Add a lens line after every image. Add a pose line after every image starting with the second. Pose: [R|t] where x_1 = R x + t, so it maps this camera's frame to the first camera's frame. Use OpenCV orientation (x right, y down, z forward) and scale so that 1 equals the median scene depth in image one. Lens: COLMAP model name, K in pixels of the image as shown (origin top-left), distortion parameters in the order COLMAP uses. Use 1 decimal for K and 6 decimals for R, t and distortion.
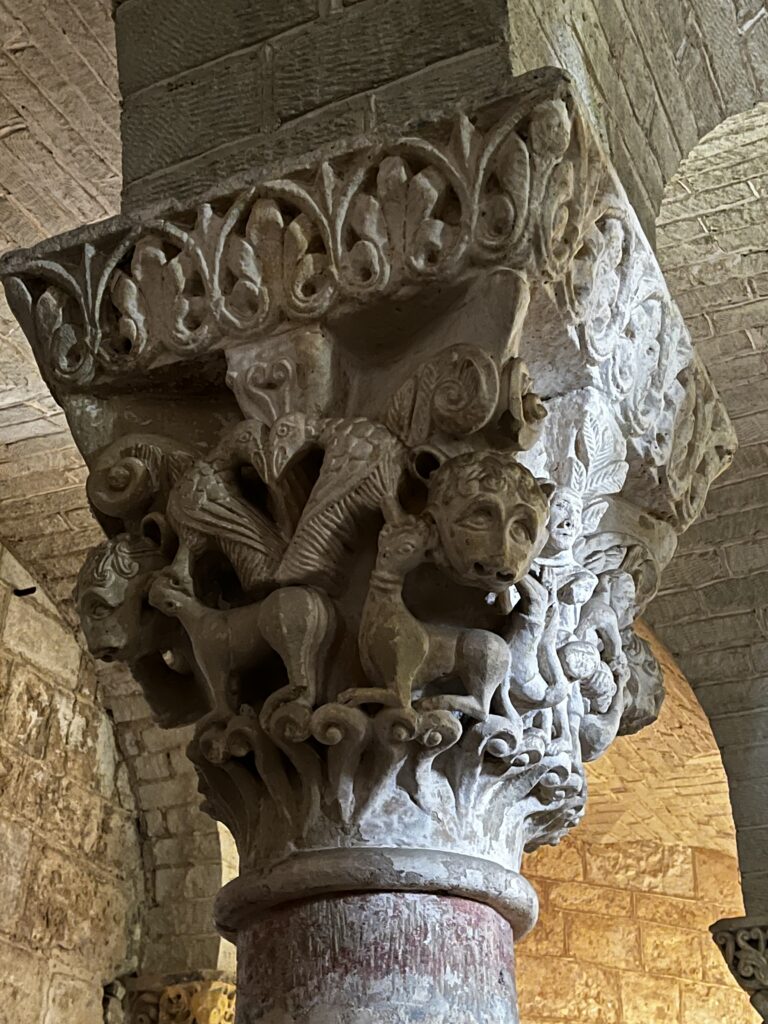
lens RADIAL K [[1378.4, 0, 384.0], [0, 1378.4, 512.0], [0, 0, 1]] dist [0.037384, -0.015550]
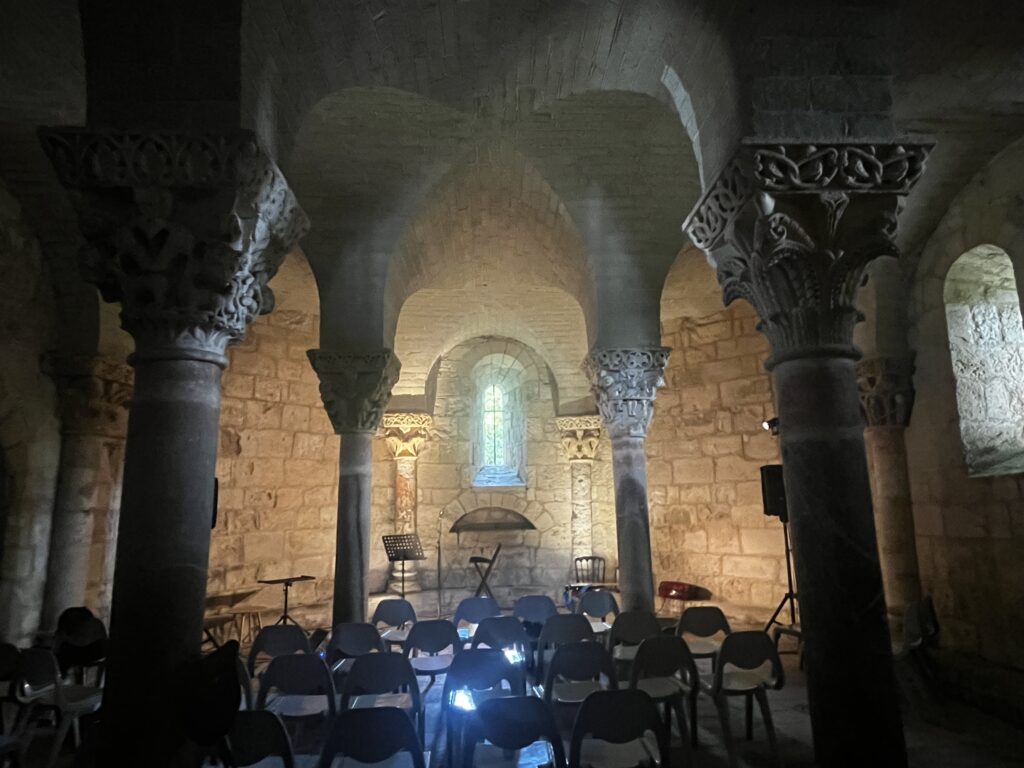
lens RADIAL K [[610.9, 0, 512.0], [0, 610.9, 384.0], [0, 0, 1]] dist [-0.006836, -0.002932]
pose [[0.871256, 0.040987, 0.489115, -0.024364], [-0.215114, 0.927591, 0.305451, -0.317697], [-0.441179, -0.371341, 0.816986, -0.674816]]
